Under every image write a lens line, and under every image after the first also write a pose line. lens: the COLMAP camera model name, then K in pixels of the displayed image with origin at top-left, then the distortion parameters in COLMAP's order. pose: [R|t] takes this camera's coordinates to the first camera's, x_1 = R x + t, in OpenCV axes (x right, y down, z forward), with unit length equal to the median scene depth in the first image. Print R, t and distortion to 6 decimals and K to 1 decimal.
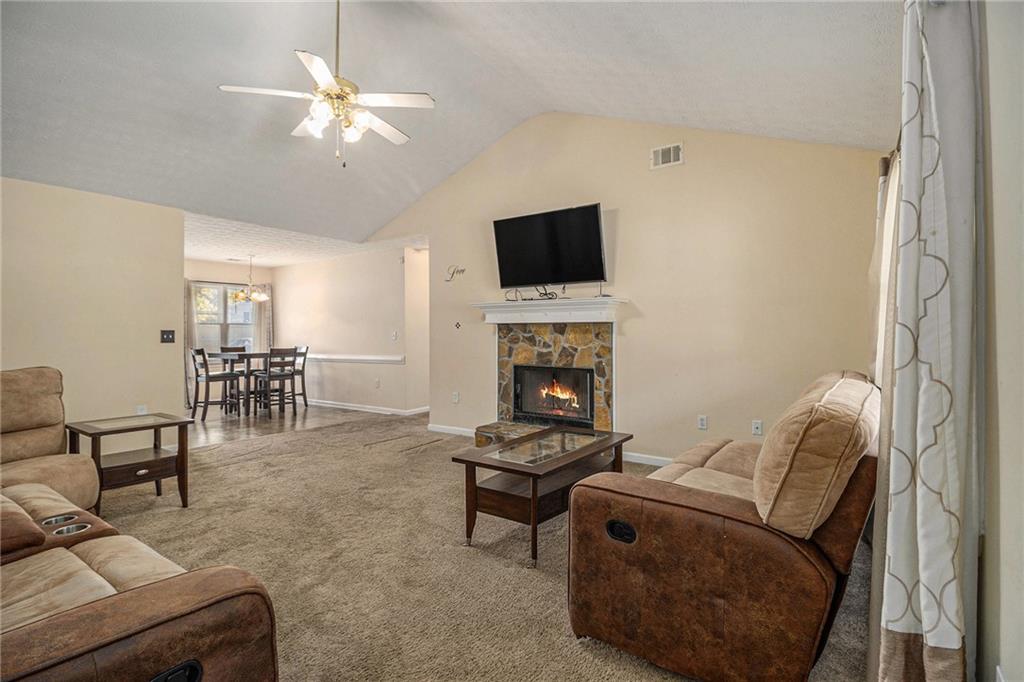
lens RADIAL K [[483.9, 0, 522.2], [0, 483.9, 339.2], [0, 0, 1]] dist [0.019996, -0.028161]
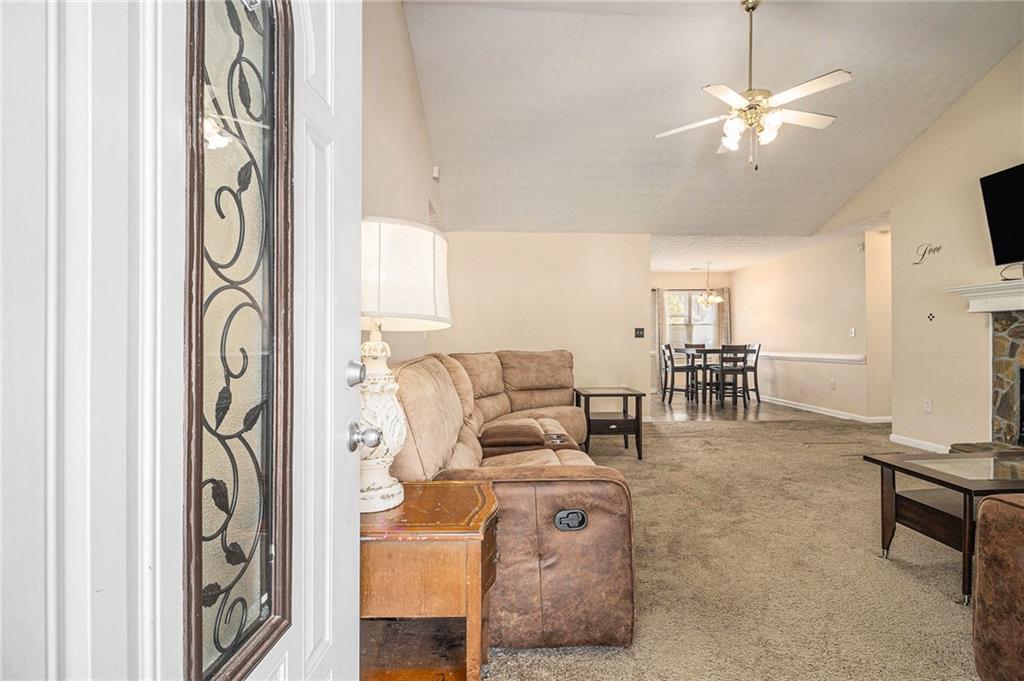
lens RADIAL K [[483.9, 0, 522.2], [0, 483.9, 338.7], [0, 0, 1]] dist [0.019996, -0.028161]
pose [[0.601173, -0.003437, -0.799111, 0.106952], [-0.004299, 0.999962, -0.007535, 0.017832], [0.799107, 0.007965, 0.601136, -0.035580]]
